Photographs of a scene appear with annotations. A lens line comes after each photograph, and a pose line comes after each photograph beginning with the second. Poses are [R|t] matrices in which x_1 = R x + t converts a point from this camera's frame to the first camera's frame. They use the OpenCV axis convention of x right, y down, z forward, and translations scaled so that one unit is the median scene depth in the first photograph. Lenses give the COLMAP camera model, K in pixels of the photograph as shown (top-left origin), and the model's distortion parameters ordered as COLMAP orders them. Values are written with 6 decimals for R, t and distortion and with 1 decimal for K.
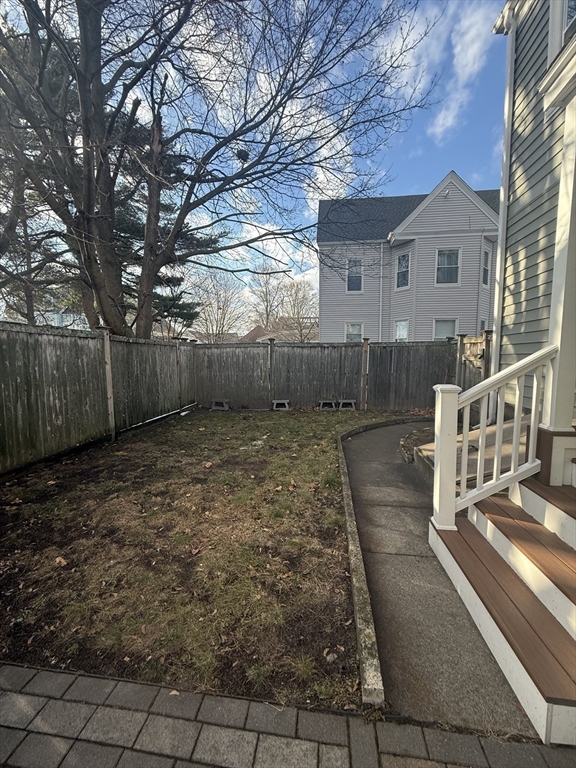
lens RADIAL K [[303.8, 0, 286.7], [0, 303.8, 382.4], [0, 0, 1]] dist [-0.000295, 0.000487]
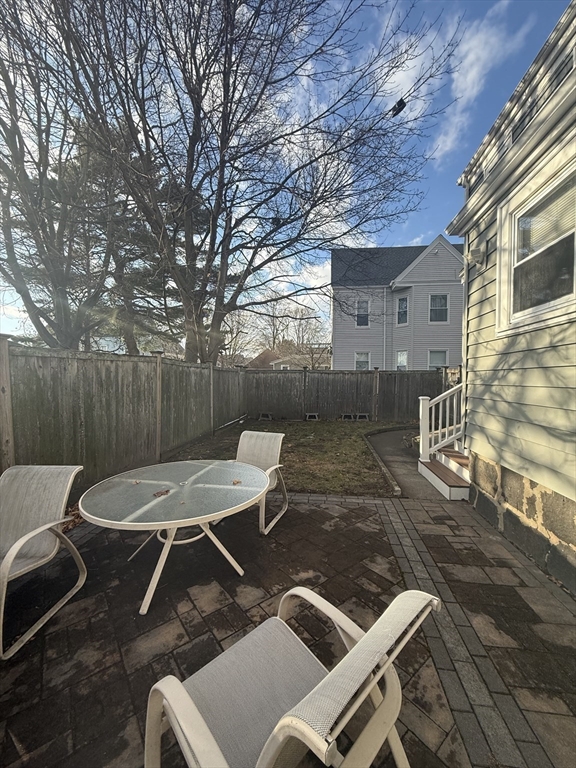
lens RADIAL K [[303.8, 0, 286.8], [0, 303.8, 383.1], [0, 0, 1]] dist [-0.000295, 0.000487]
pose [[0.999938, 0.011060, -0.000953, -0.225009], [-0.011099, 0.997686, -0.067082, 0.031967], [0.000209, 0.067089, 0.997747, -0.572923]]
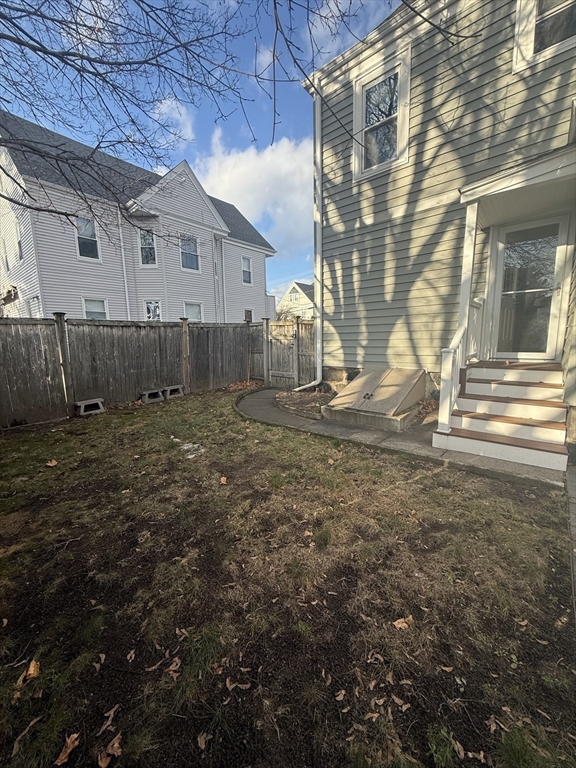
lens RADIAL K [[303.8, 0, 289.1], [0, 303.8, 382.7], [0, 0, 1]] dist [-0.000295, 0.000487]
pose [[0.536571, -0.134495, 0.833068, -0.624246], [0.088486, 0.990742, 0.102957, -0.025083], [-0.839203, 0.018471, 0.543505, 0.370755]]
